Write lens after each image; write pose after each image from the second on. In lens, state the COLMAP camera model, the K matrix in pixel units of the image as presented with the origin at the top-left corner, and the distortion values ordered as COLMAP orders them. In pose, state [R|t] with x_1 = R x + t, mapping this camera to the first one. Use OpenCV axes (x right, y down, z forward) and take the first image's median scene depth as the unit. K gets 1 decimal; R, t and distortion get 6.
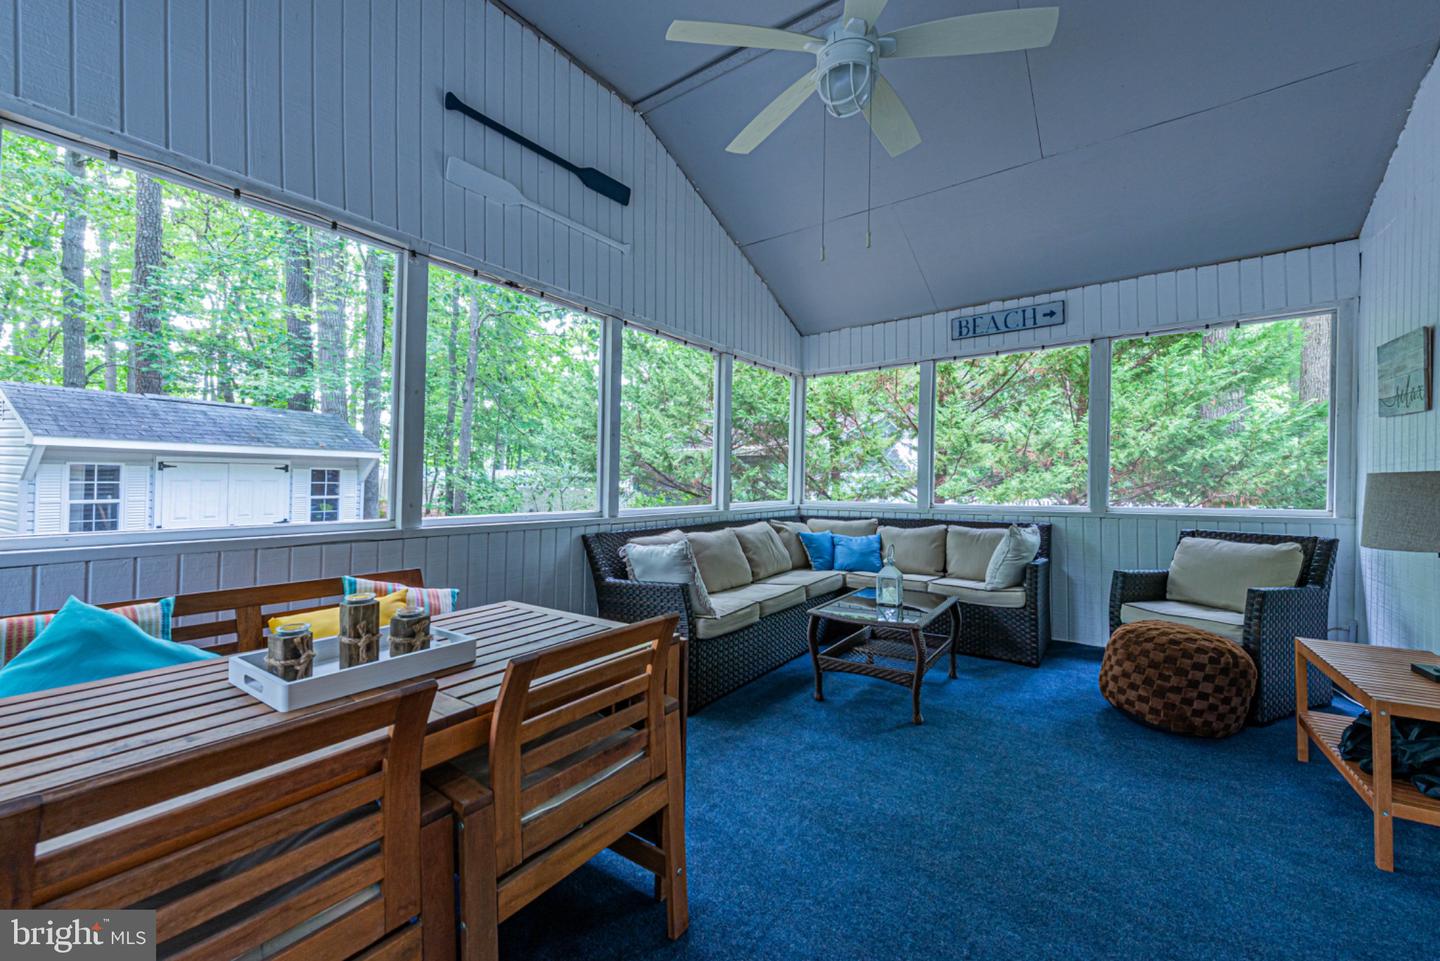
lens RADIAL K [[574.4, 0, 722.7], [0, 574.4, 482.7], [0, 0, 1]] dist [0.008842, -0.000950]
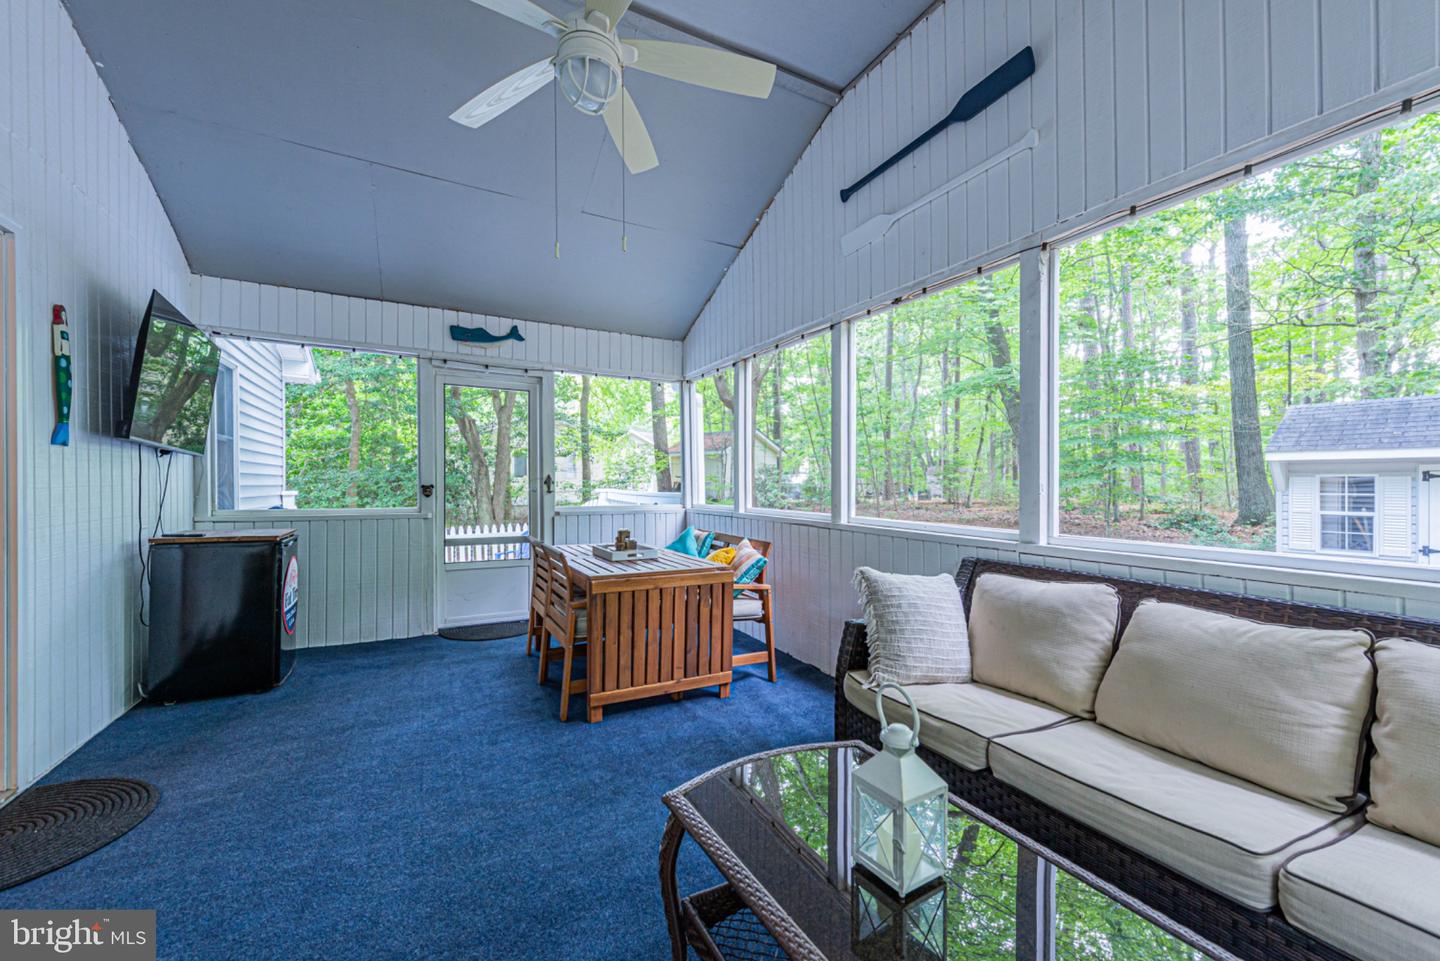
lens RADIAL K [[574.4, 0, 719.3], [0, 574.4, 482.1], [0, 0, 1]] dist [0.008842, -0.000950]
pose [[-0.468995, -0.012395, -0.883114, 0.300675], [-0.011577, 0.999902, -0.007886, -0.001287], [0.883125, 0.006525, -0.469092, 0.515867]]
